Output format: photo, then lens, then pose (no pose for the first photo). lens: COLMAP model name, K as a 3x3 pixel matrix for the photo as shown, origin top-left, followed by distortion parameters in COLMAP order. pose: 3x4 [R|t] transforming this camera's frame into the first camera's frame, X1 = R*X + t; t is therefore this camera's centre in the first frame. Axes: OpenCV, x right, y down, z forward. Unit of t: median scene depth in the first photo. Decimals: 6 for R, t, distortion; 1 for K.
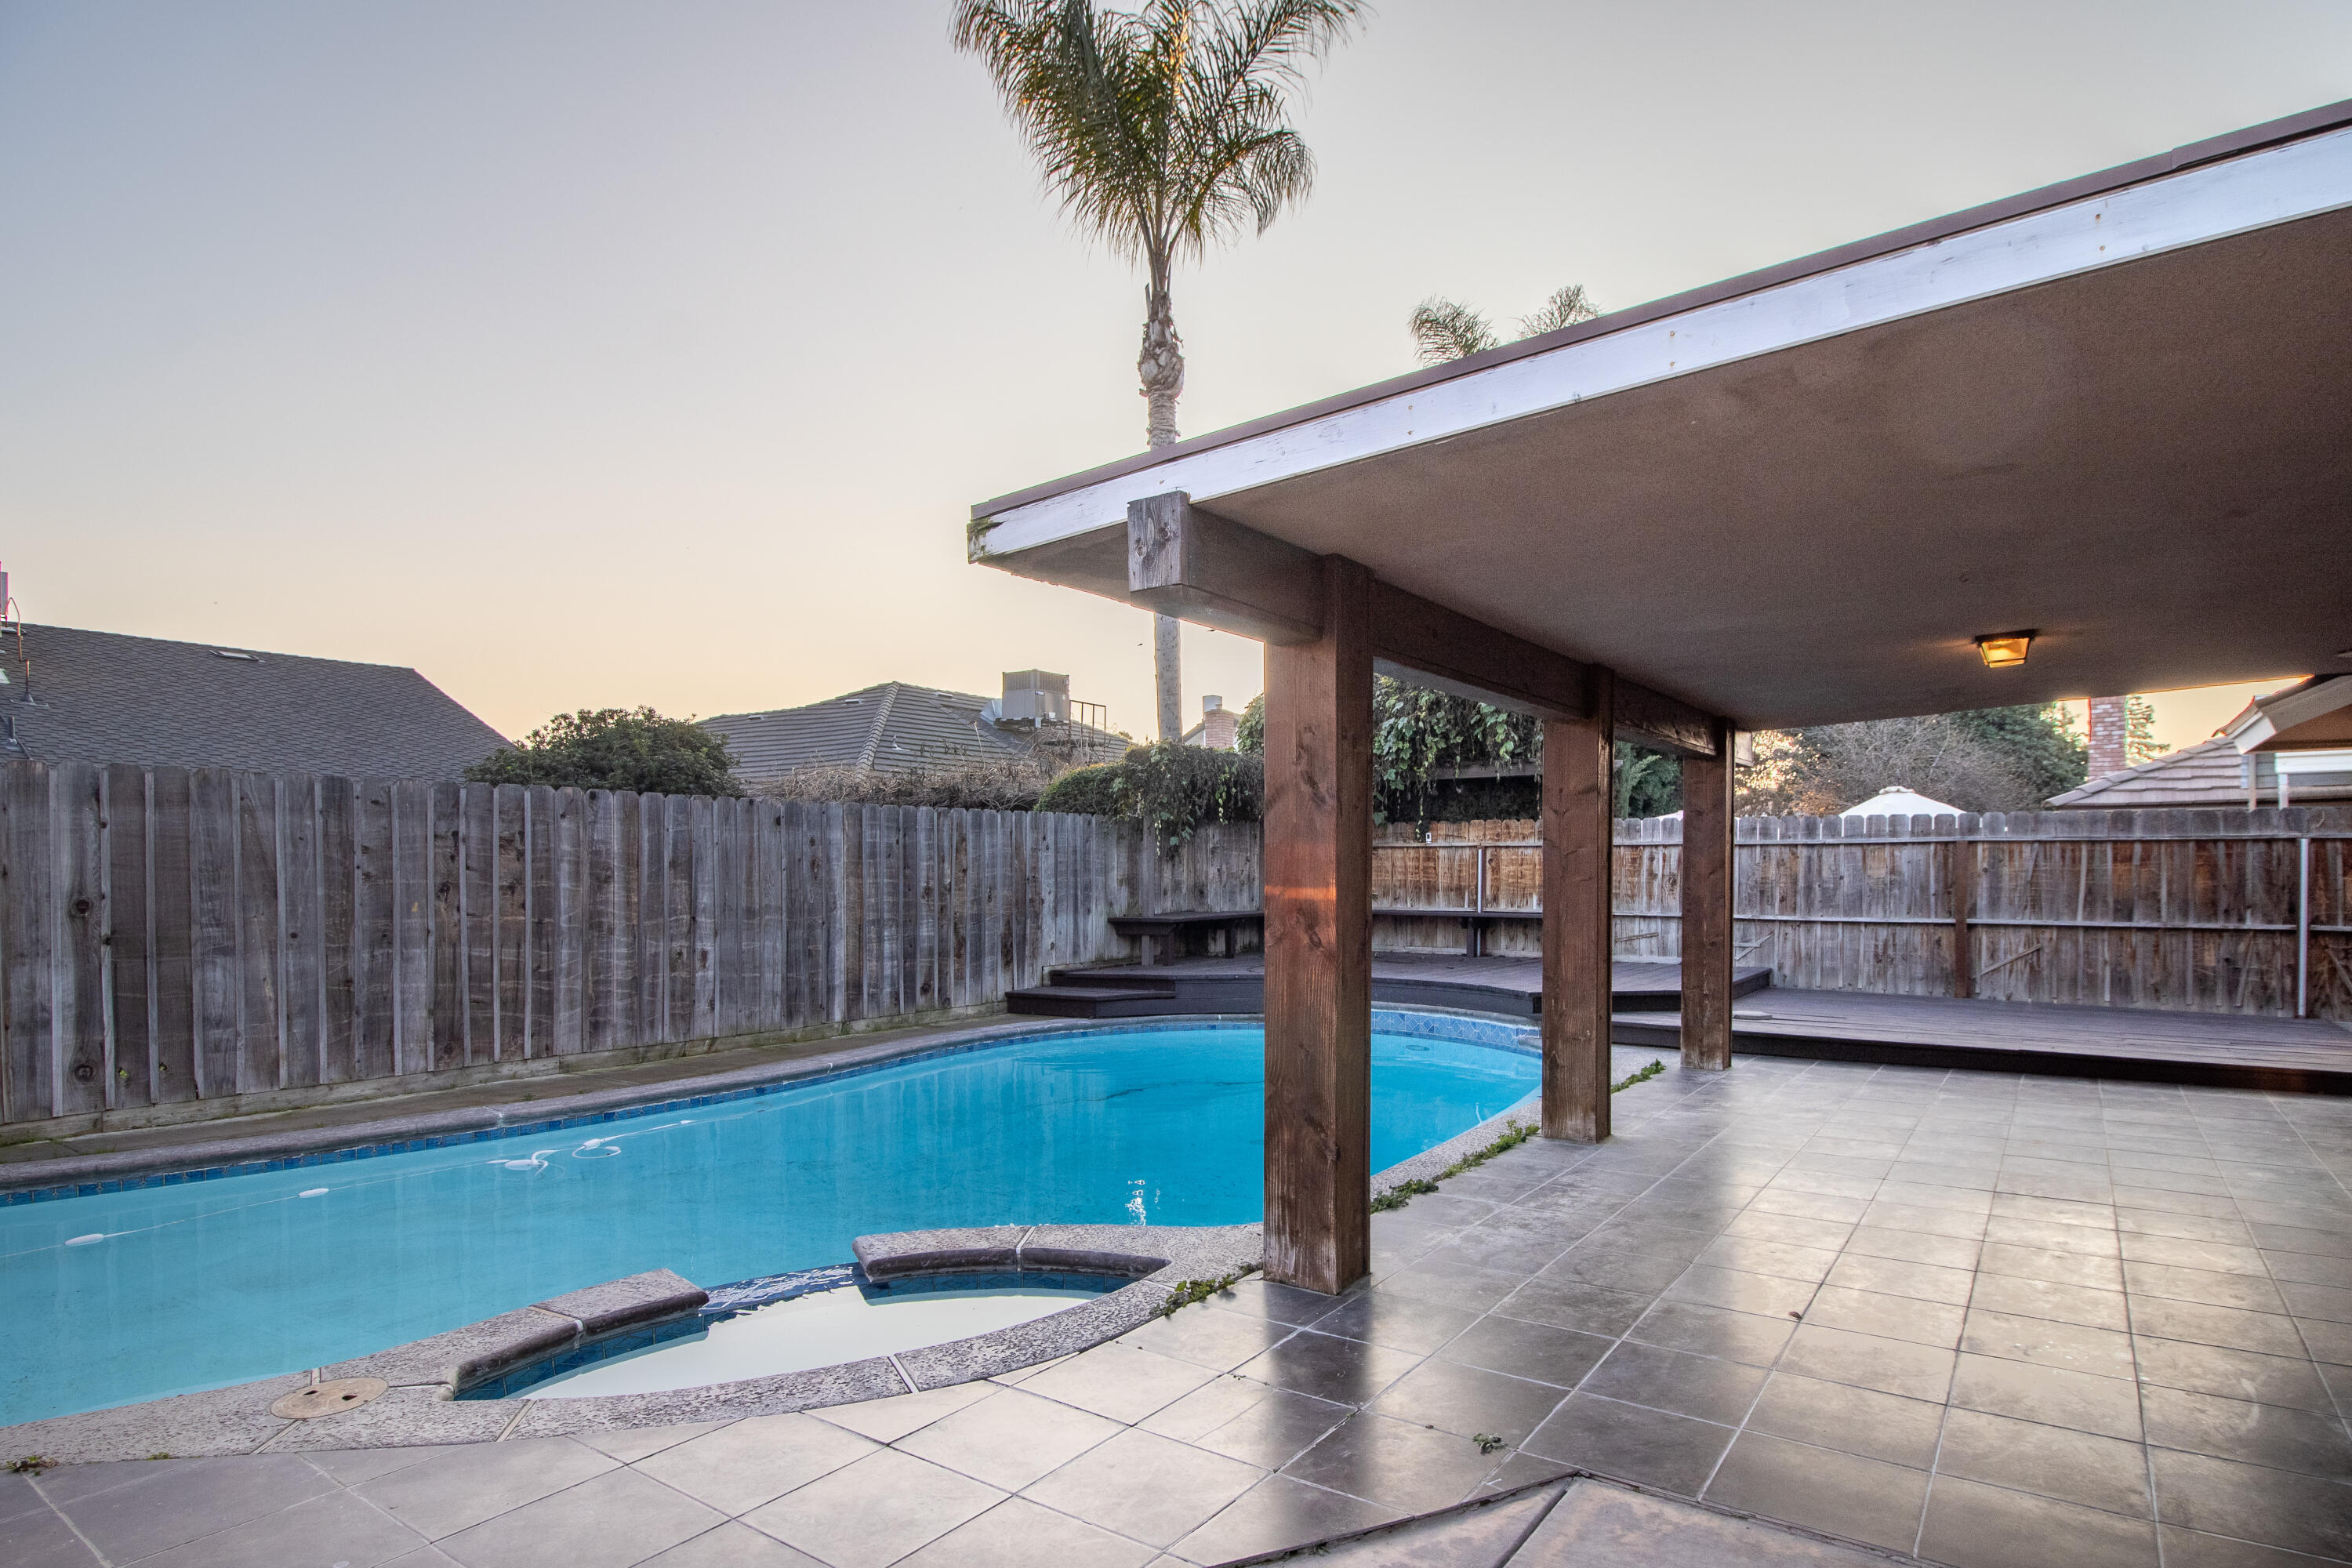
lens RADIAL K [[1238.9, 0, 1195.9], [0, 1238.9, 866.6], [0, 0, 1]] dist [0.002893, -0.013801]
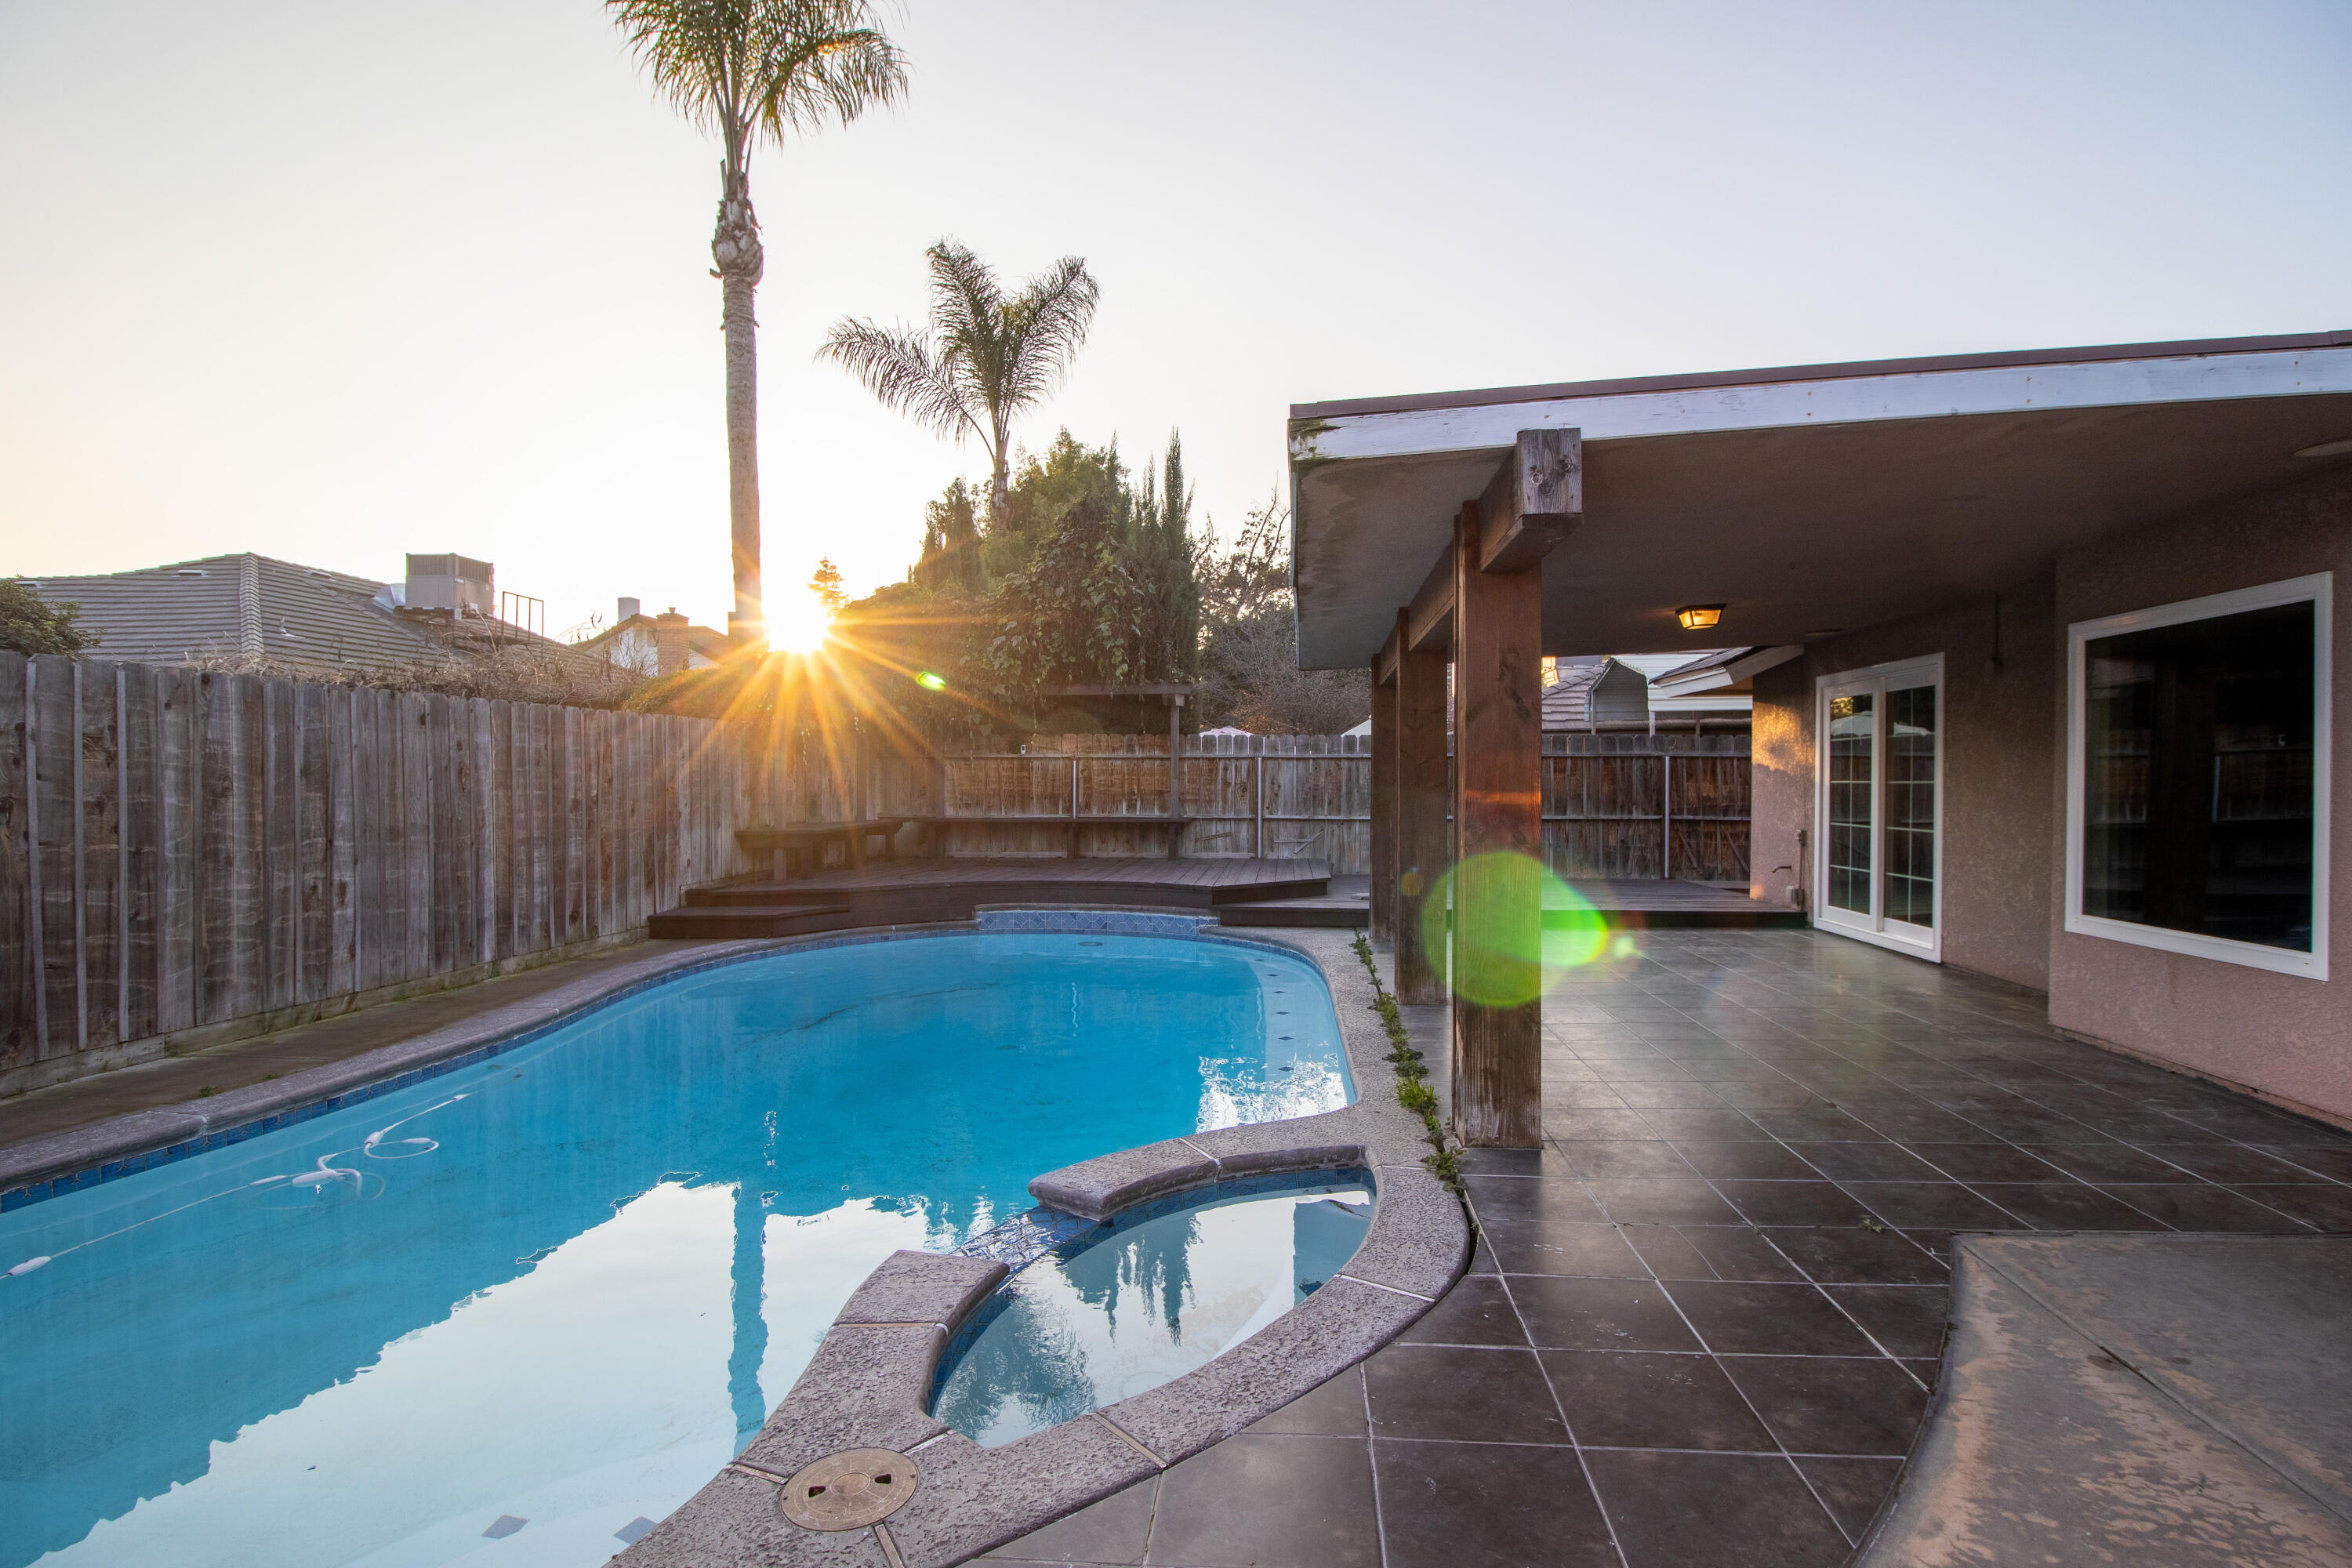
lens RADIAL K [[1157.7, 0, 1176.0], [0, 1157.7, 784.0], [0, 0, 1]] dist [0.001622, -0.015419]
pose [[0.867408, -0.003596, 0.497584, -0.264589], [0.000988, 0.999984, 0.005503, 0.001646], [-0.497596, -0.004282, 0.867398, 0.091830]]
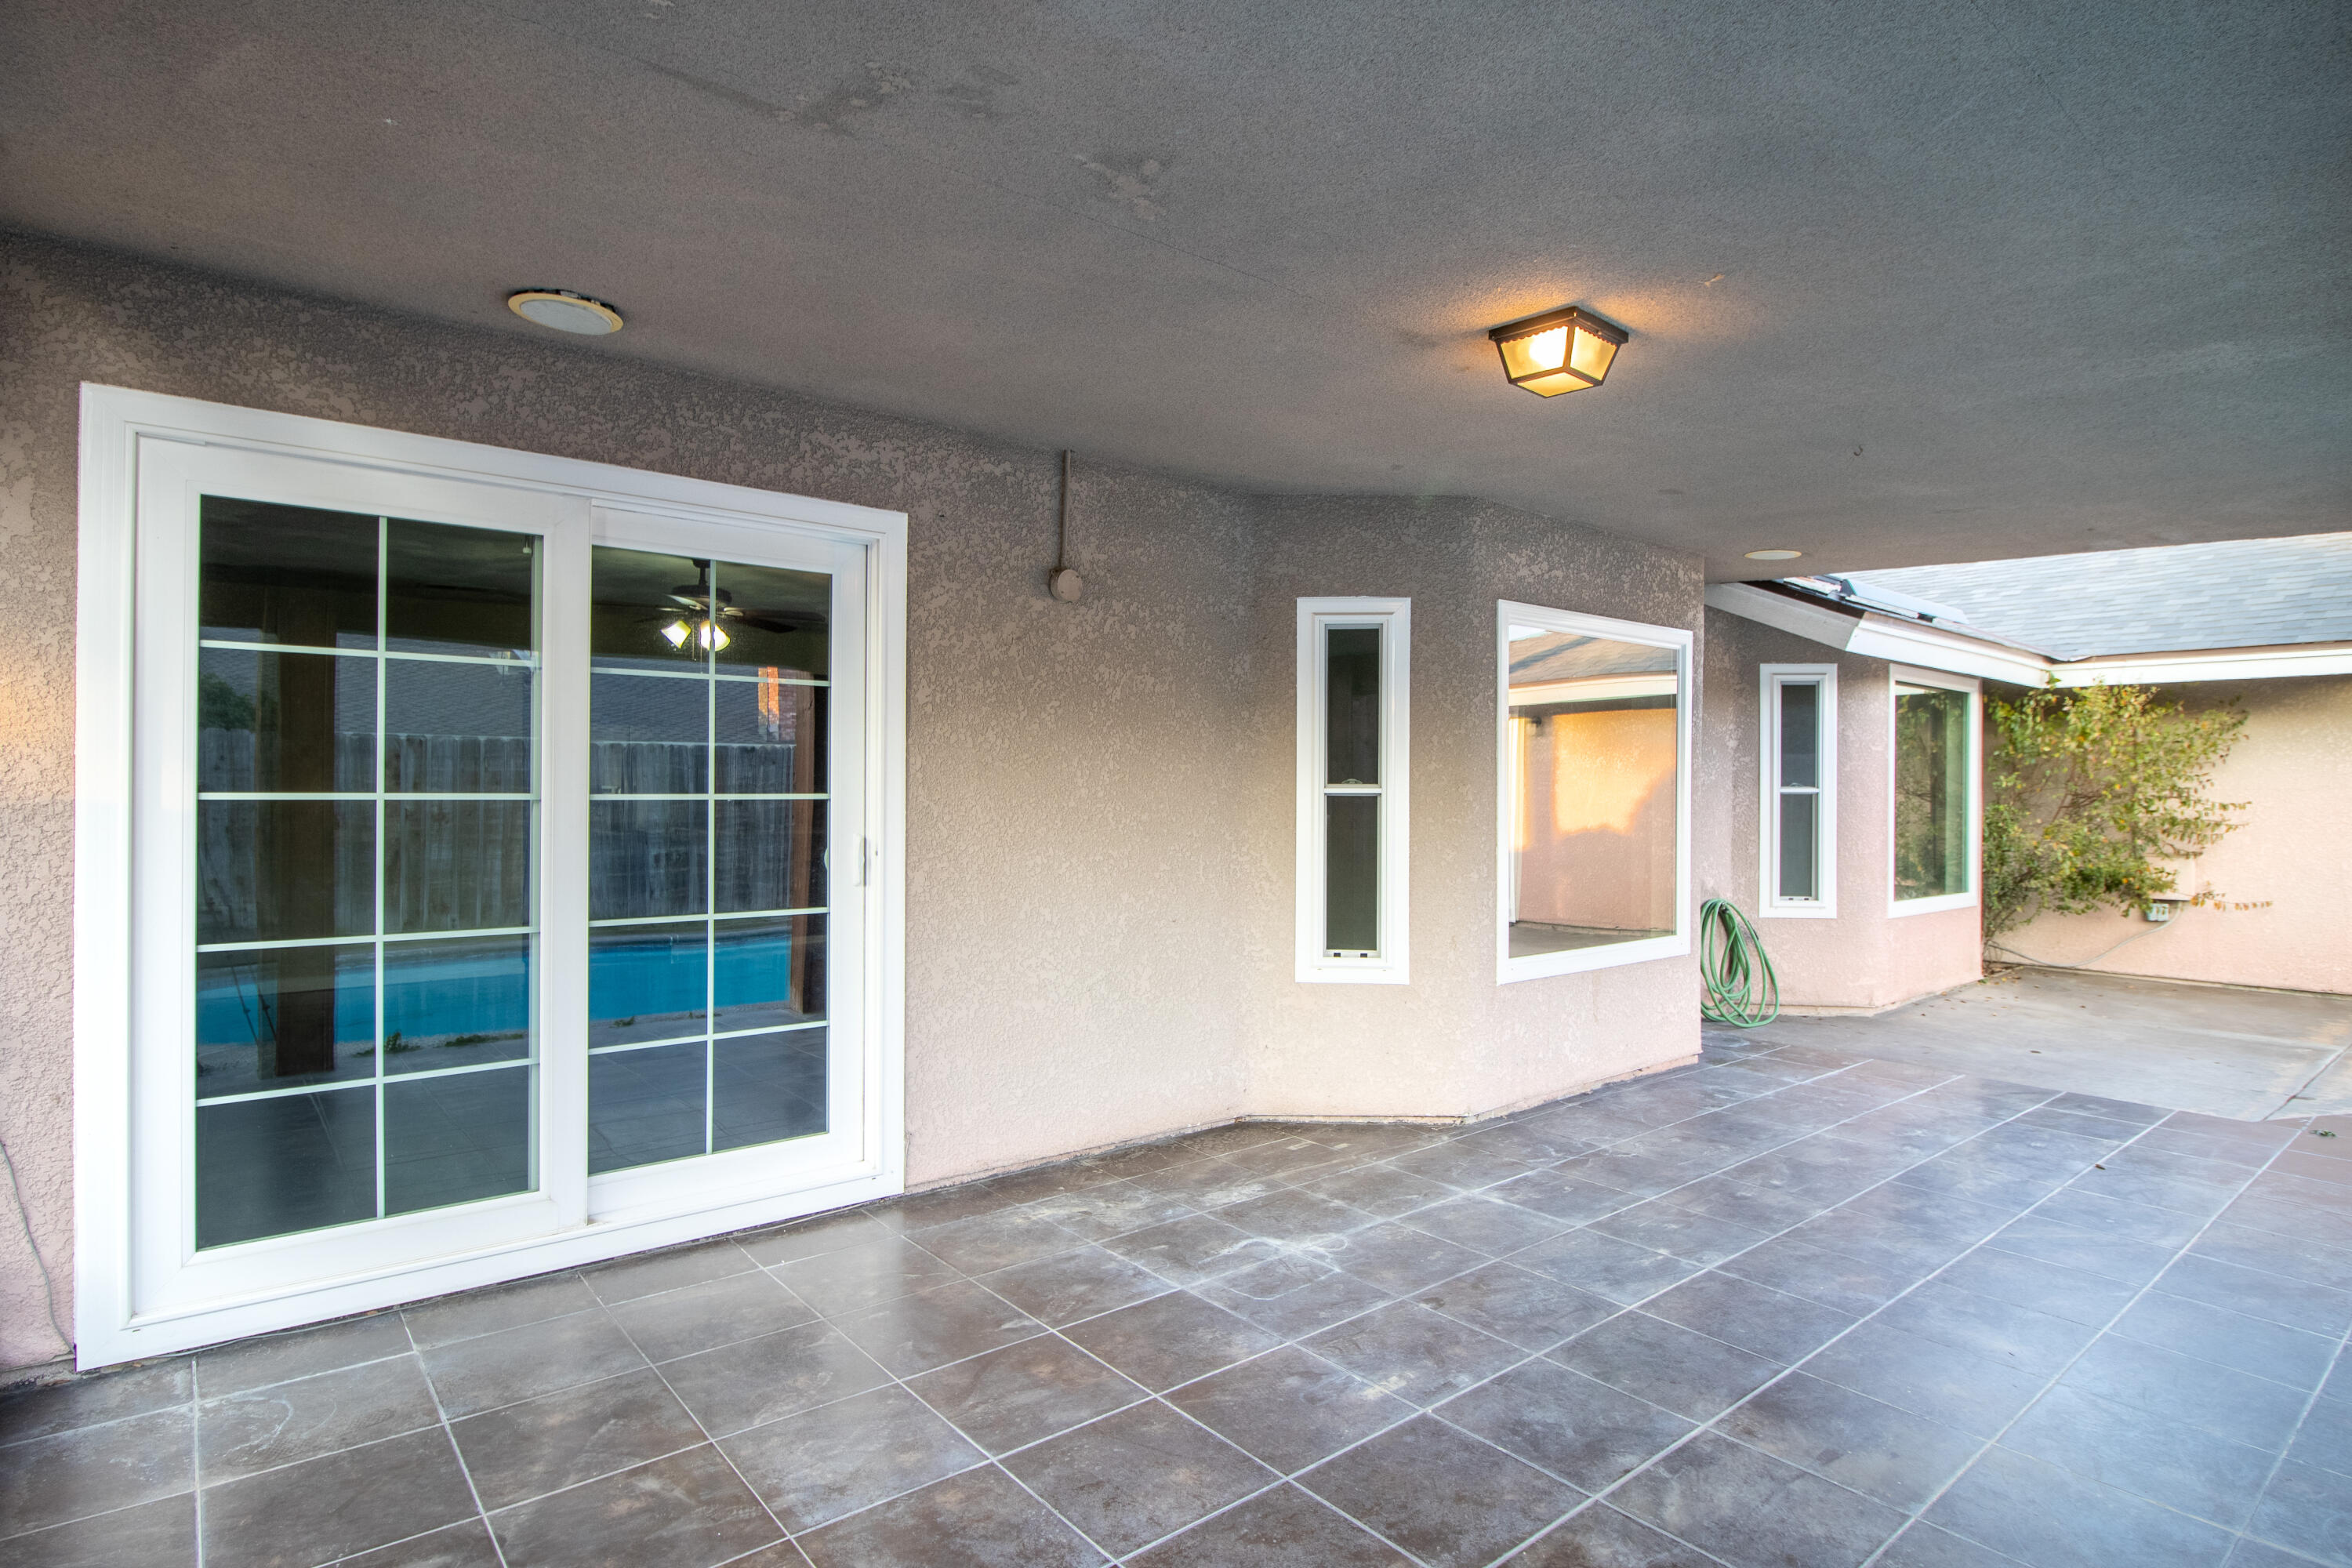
lens RADIAL K [[1176.3, 0, 1165.5], [0, 1176.3, 764.0], [0, 0, 1]] dist [0.001761, -0.012425]
pose [[-0.961726, 0.002425, 0.274001, 0.359980], [-0.004354, 0.999699, -0.024128, 0.003573], [-0.273978, -0.024398, -0.961427, 0.799819]]
